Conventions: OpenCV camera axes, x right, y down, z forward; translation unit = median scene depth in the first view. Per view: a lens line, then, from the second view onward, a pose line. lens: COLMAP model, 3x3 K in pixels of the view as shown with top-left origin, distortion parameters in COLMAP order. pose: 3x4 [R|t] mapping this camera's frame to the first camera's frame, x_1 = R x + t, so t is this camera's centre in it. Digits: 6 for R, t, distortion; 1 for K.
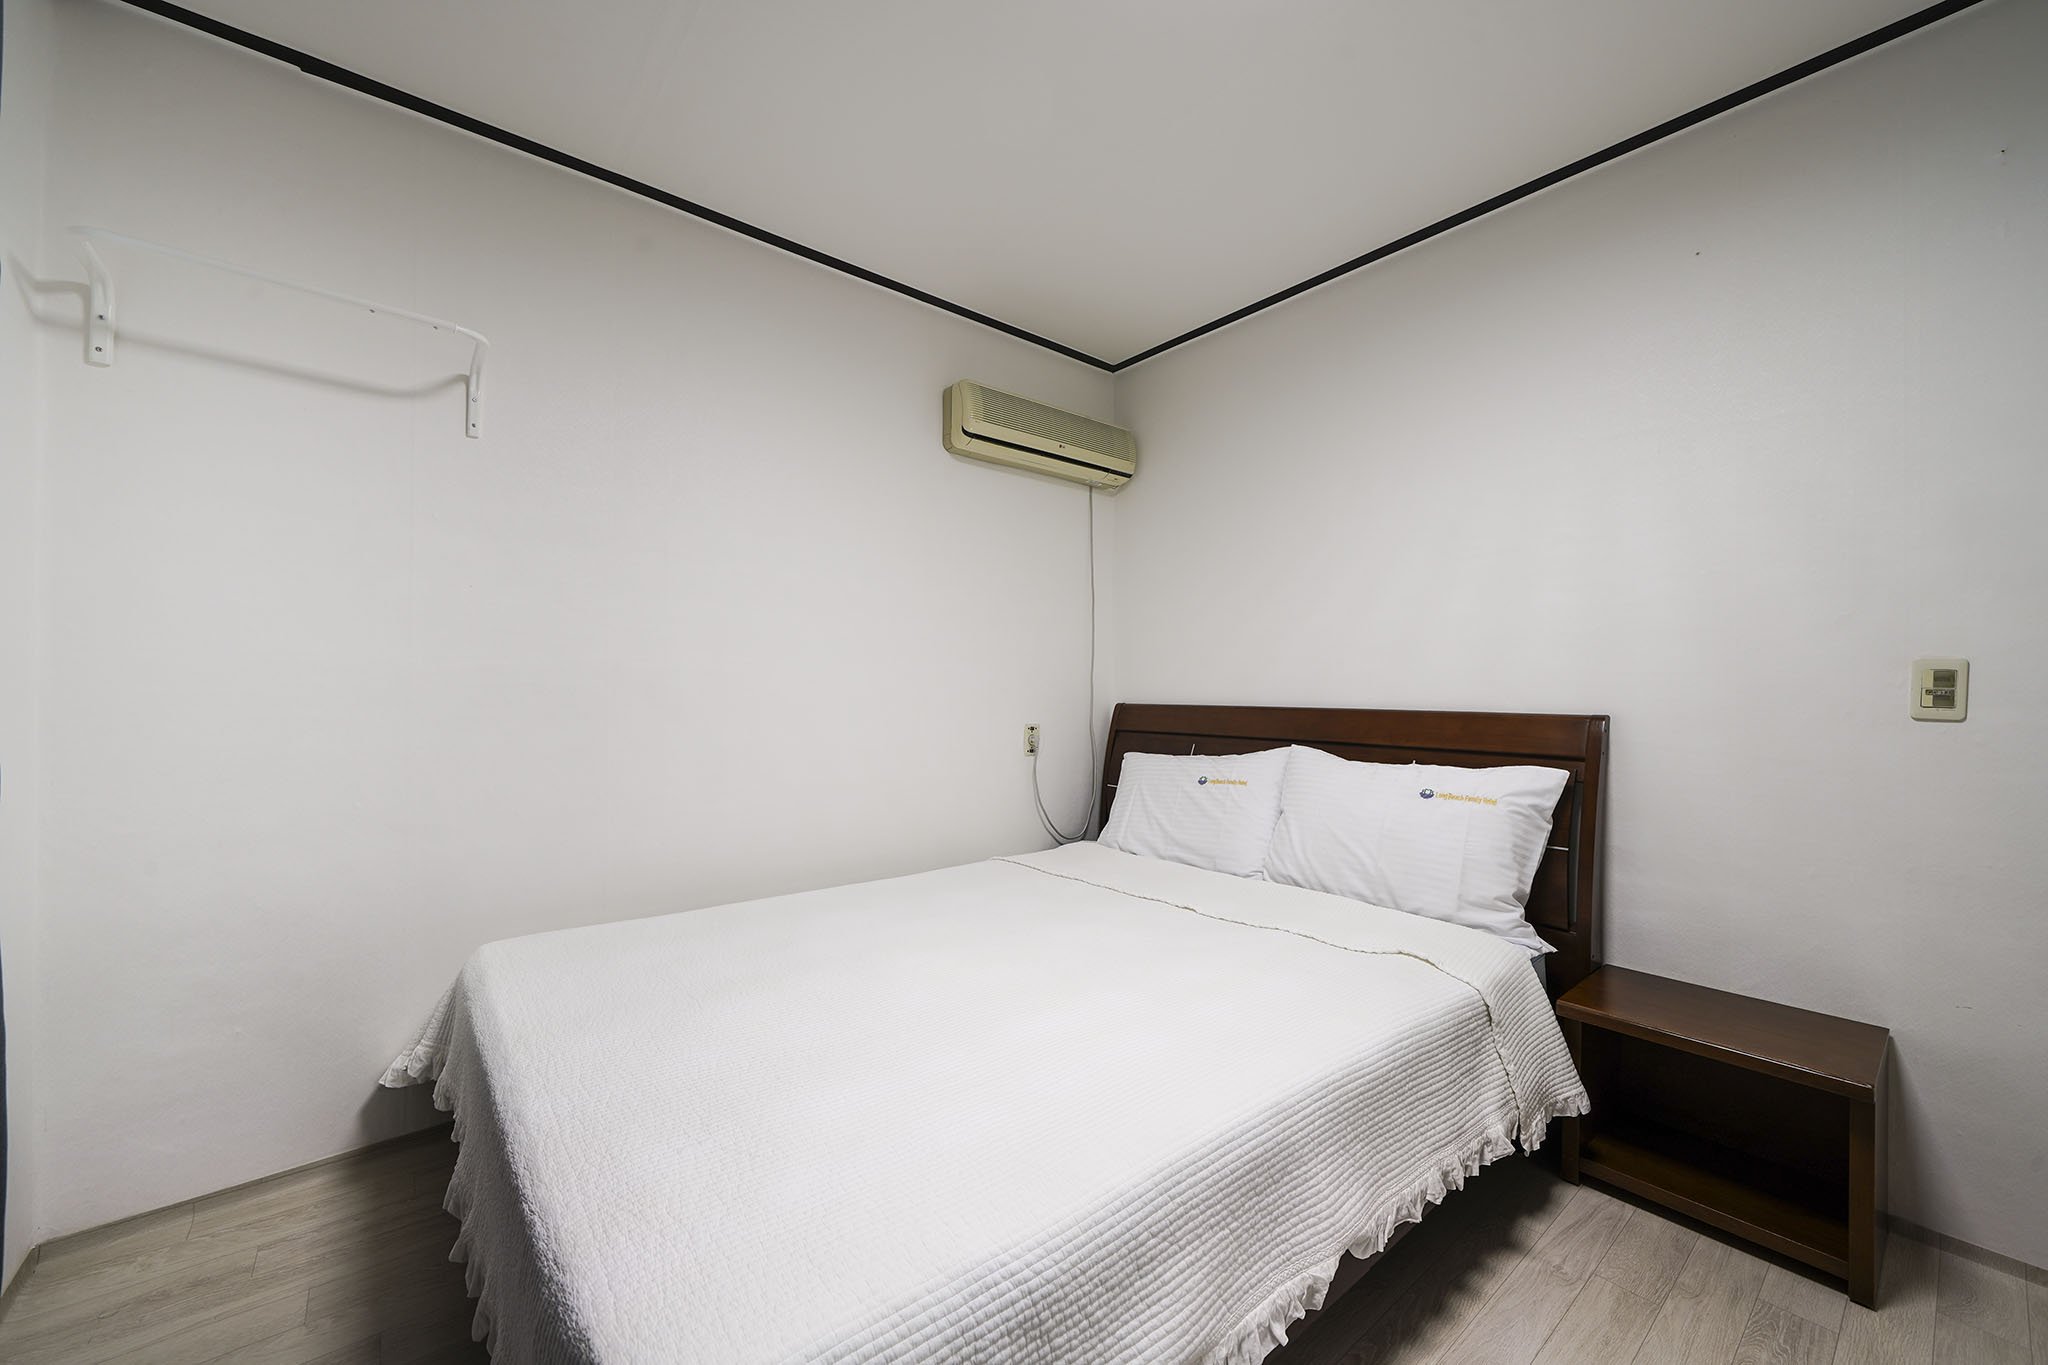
lens RADIAL K [[777.3, 0, 1024.0], [0, 777.3, 682.5], [0, 0, 1]] dist [0.000063, 0.000008]
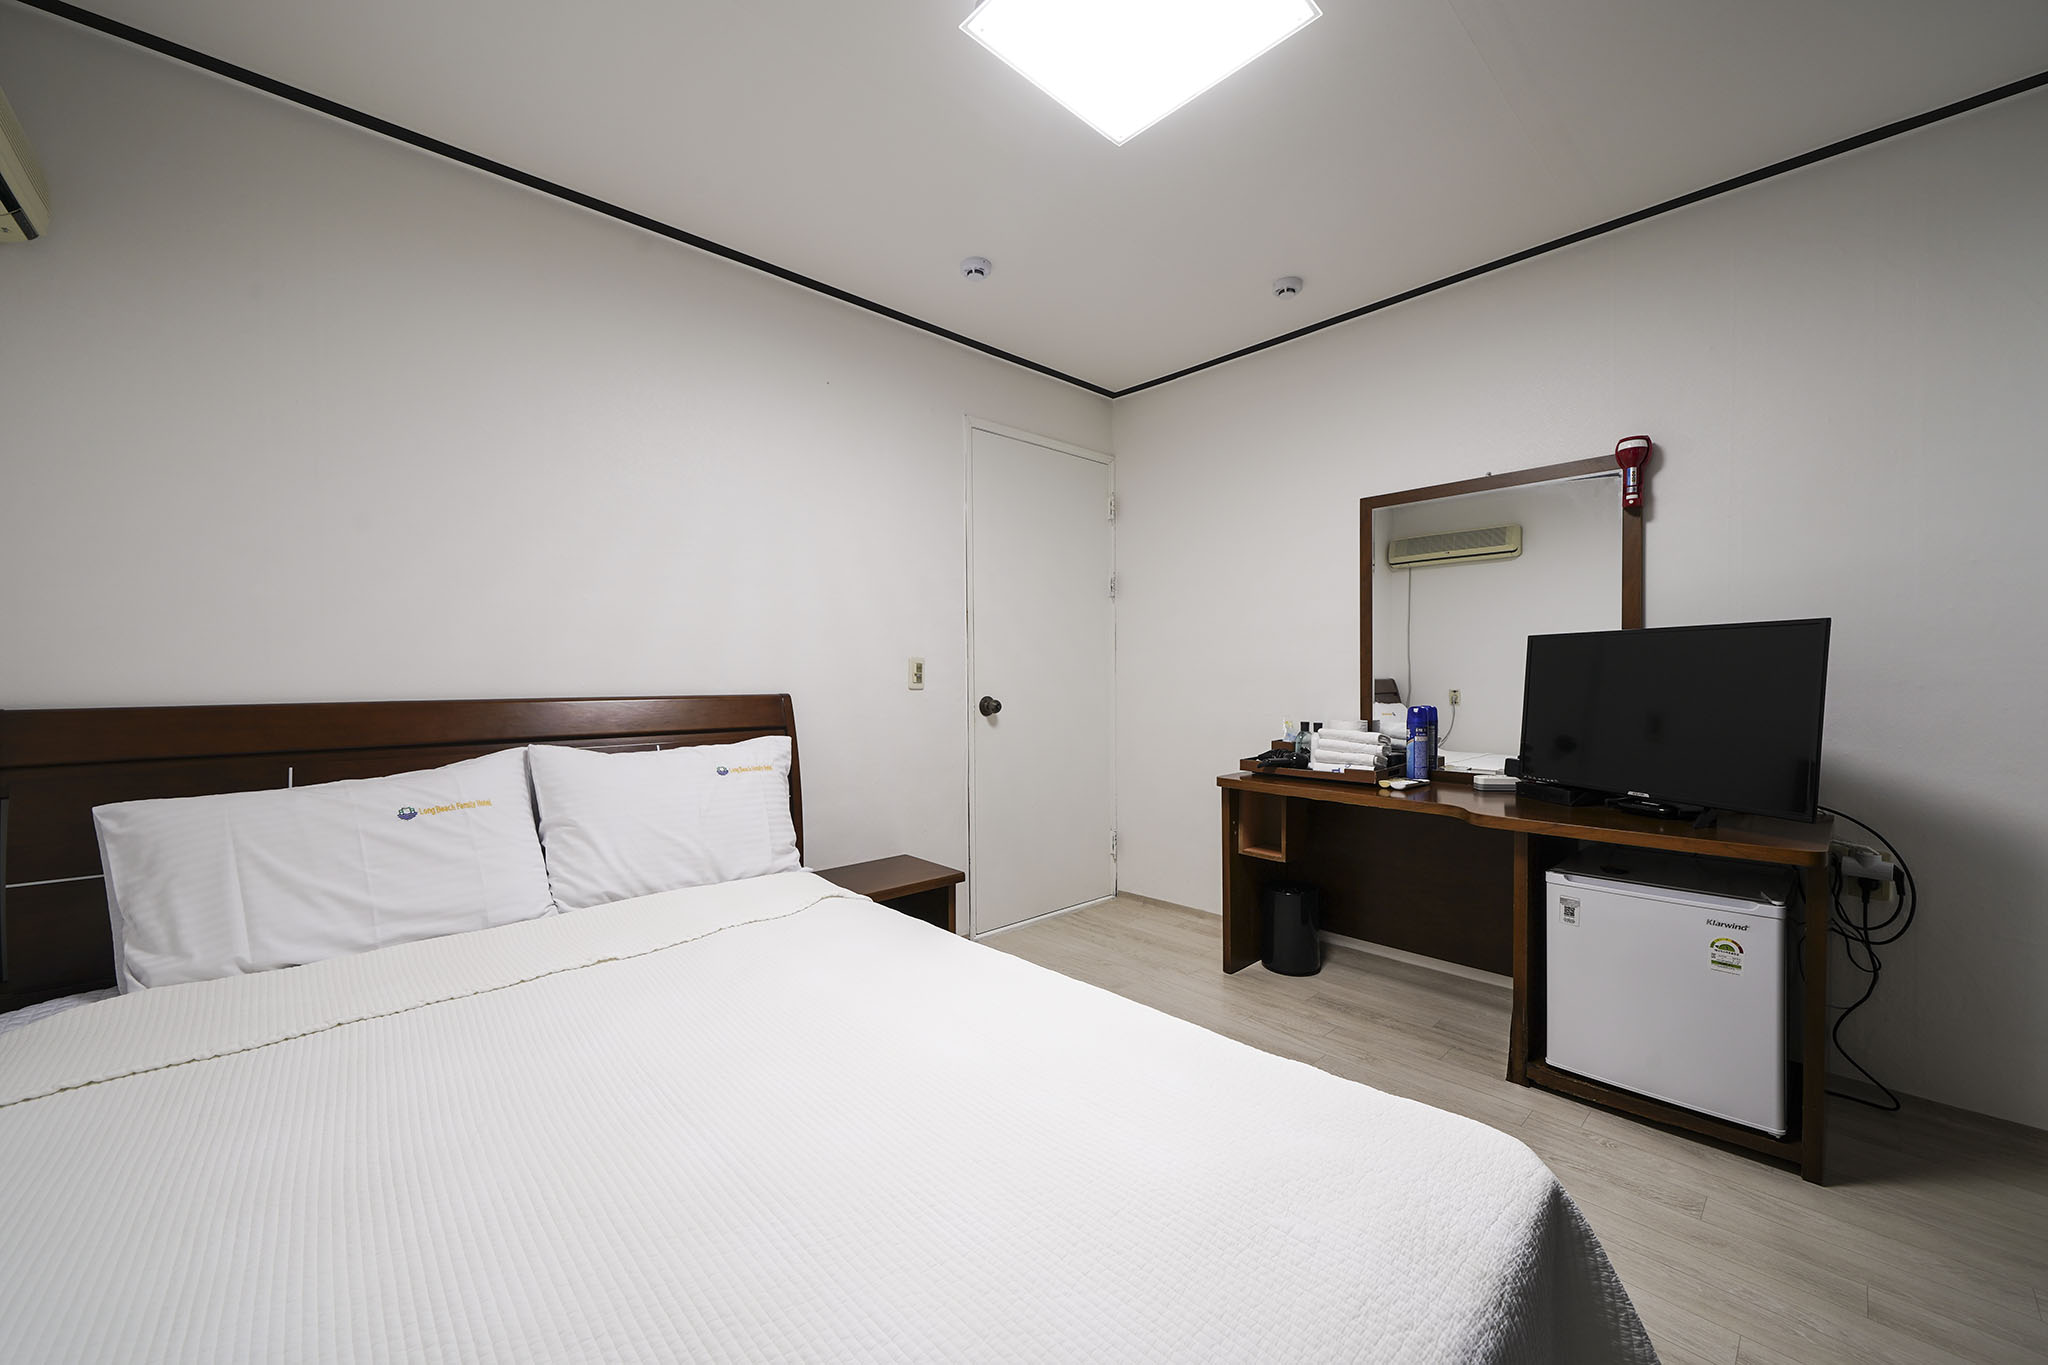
lens RADIAL K [[777.3, 0, 1024.0], [0, 777.3, 682.5], [0, 0, 1]] dist [0.000063, 0.000008]
pose [[-0.066754, -0.017569, 0.997615, -0.558975], [-0.007838, 0.999823, 0.017084, -0.003327], [-0.997739, -0.006679, -0.066879, 0.605886]]
